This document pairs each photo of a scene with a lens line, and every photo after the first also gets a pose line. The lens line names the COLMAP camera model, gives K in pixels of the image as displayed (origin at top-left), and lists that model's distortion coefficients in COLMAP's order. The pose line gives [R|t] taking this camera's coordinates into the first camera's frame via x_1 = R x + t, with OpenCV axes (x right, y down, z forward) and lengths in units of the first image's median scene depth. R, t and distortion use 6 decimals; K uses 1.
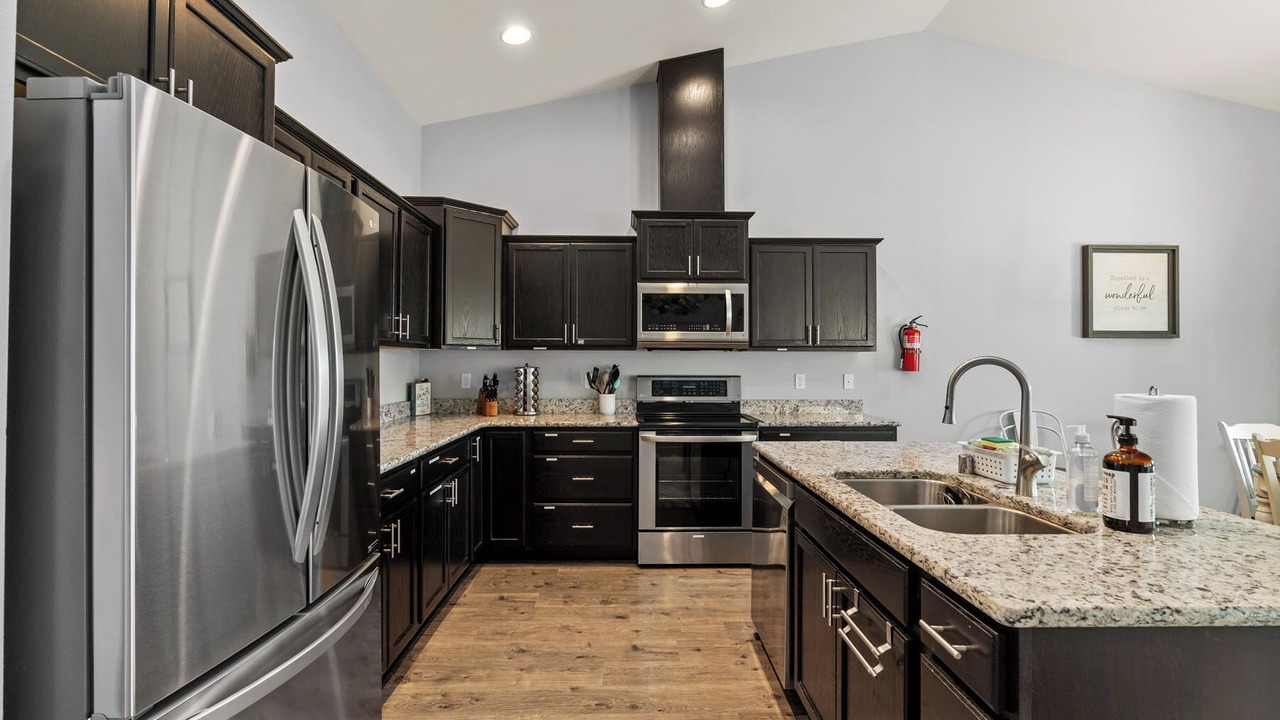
lens RADIAL K [[584.4, 0, 644.1], [0, 584.4, 354.2], [0, 0, 1]] dist [-0.008817, 0.000512]
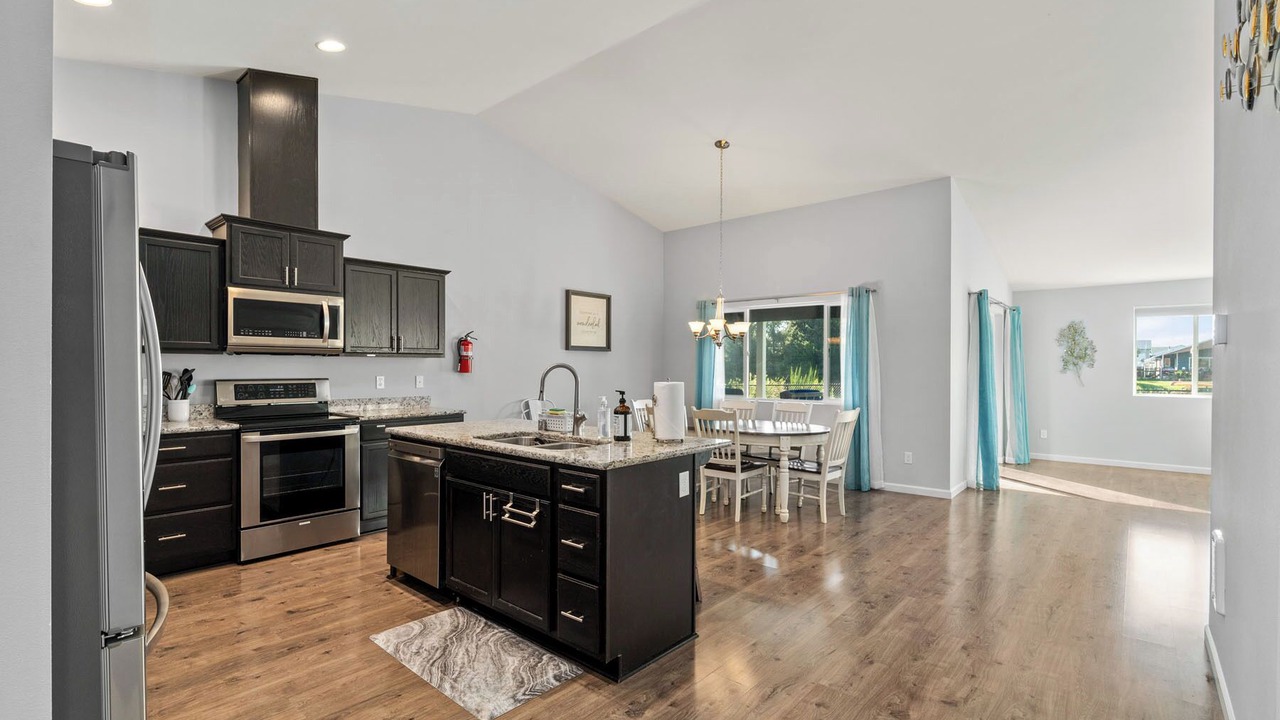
lens RADIAL K [[584.4, 0, 644.1], [0, 584.4, 354.2], [0, 0, 1]] dist [-0.008817, 0.000512]
pose [[0.668317, 0.014873, 0.743728, -0.274742], [-0.010383, 0.999889, -0.010665, -0.003514], [-0.743804, -0.000595, 0.668398, -0.197806]]
